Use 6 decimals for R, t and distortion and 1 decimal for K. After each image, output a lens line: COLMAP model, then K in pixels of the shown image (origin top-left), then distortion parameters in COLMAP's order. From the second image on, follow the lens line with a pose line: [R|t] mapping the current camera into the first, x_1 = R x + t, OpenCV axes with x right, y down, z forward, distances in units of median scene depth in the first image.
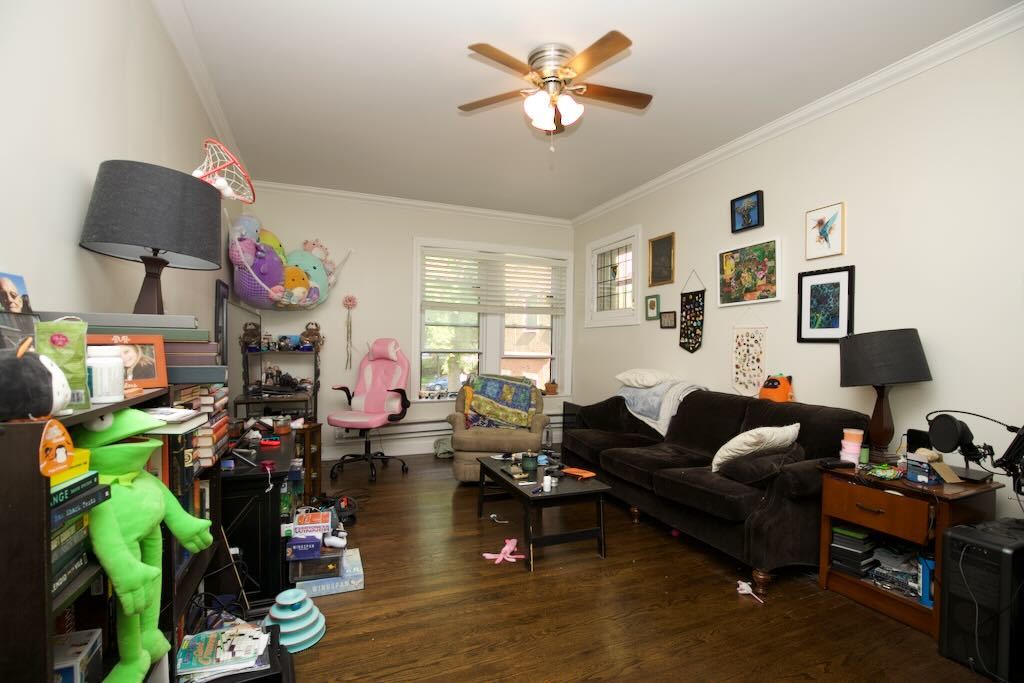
lens RADIAL K [[467.6, 0, 512.8], [0, 467.6, 349.0], [0, 0, 1]] dist [-0.043753, 0.009050]
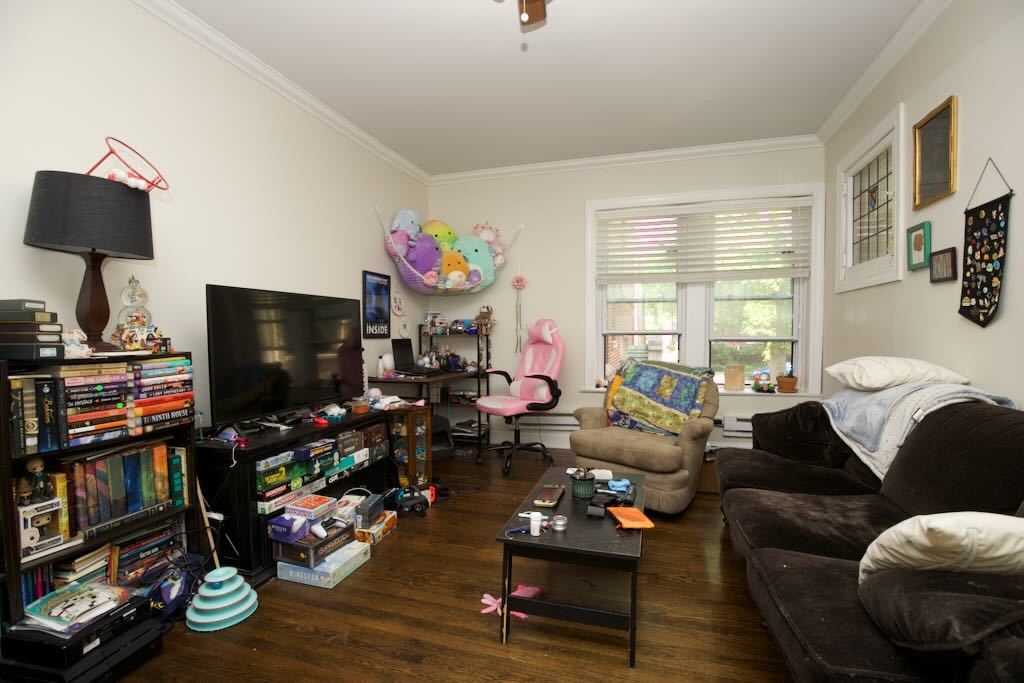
lens RADIAL K [[467.6, 0, 512.8], [0, 467.6, 349.0], [0, 0, 1]] dist [-0.043753, 0.009050]
pose [[0.770774, 0.005008, -0.637089, 0.305413], [0.014659, 0.999565, 0.025592, 0.013103], [0.636940, -0.029065, 0.770365, 0.305426]]
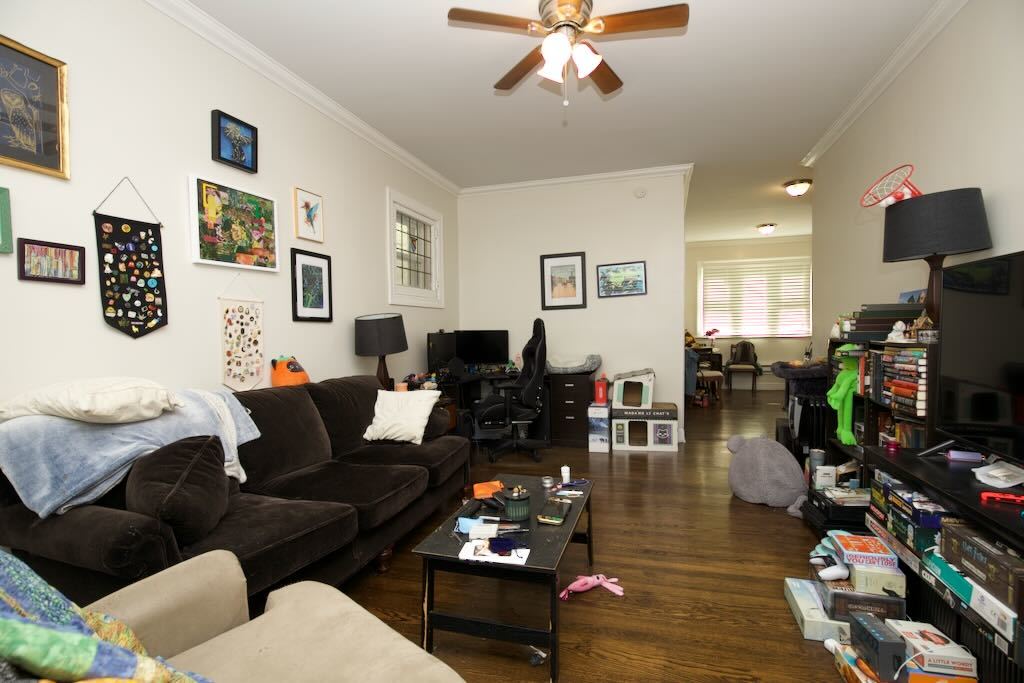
lens RADIAL K [[467.6, 0, 512.8], [0, 467.6, 349.0], [0, 0, 1]] dist [-0.043753, 0.009050]
pose [[-0.764874, -0.025096, 0.643690, -0.269353], [0.010859, 0.998597, 0.051836, -0.000849], [-0.644088, 0.046638, -0.763528, 1.124440]]
